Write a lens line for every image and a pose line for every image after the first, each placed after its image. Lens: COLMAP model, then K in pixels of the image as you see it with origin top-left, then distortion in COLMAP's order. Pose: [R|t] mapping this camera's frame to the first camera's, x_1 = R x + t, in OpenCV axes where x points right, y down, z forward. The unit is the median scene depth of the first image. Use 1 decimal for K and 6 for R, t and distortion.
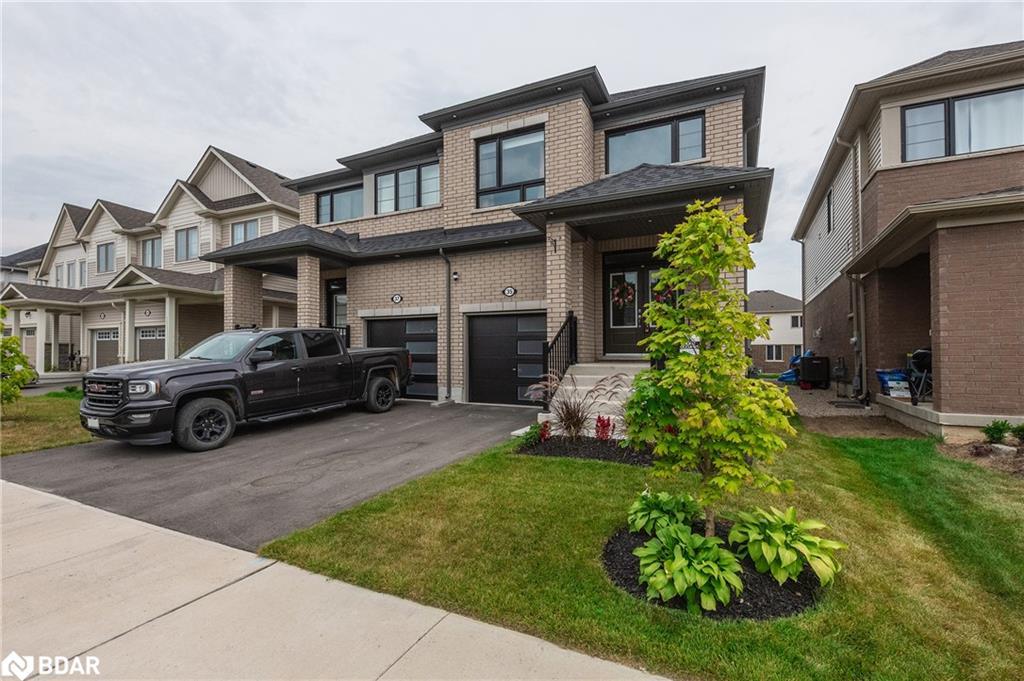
lens RADIAL K [[425.1, 0, 484.4], [0, 425.1, 328.6], [0, 0, 1]] dist [0.004761, -0.000336]
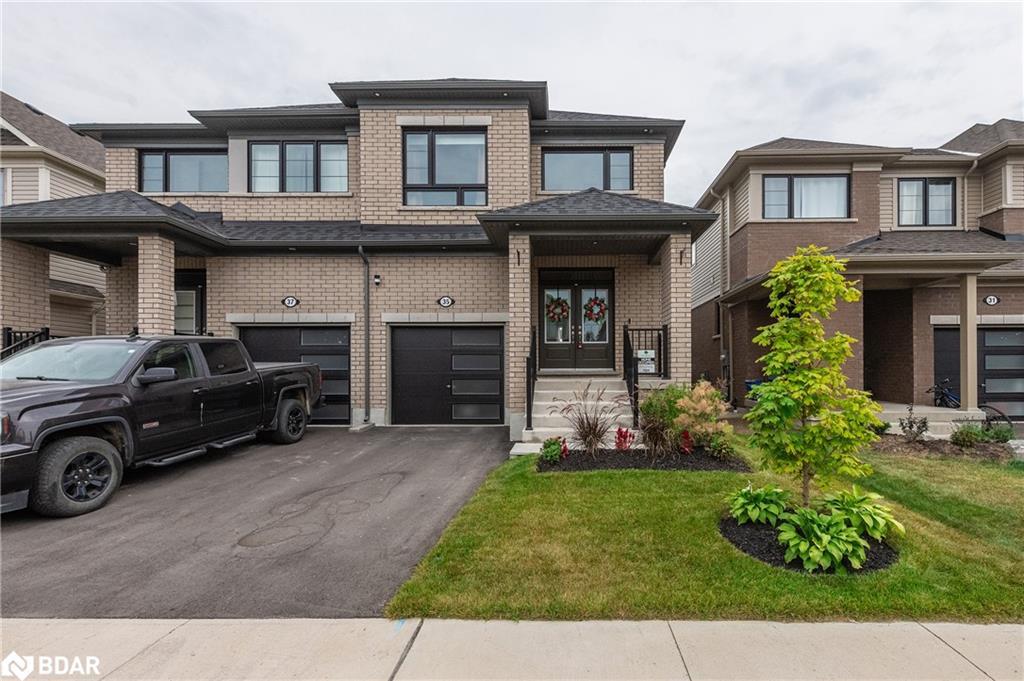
lens RADIAL K [[461.4, 0, 511.3], [0, 461.4, 343.7], [0, 0, 1]] dist [0.003979, -0.000089]
pose [[0.913732, 0.018450, 0.405899, -0.213848], [-0.020713, 0.999785, 0.001183, -0.000489], [-0.405790, -0.009488, 0.913917, 0.031353]]
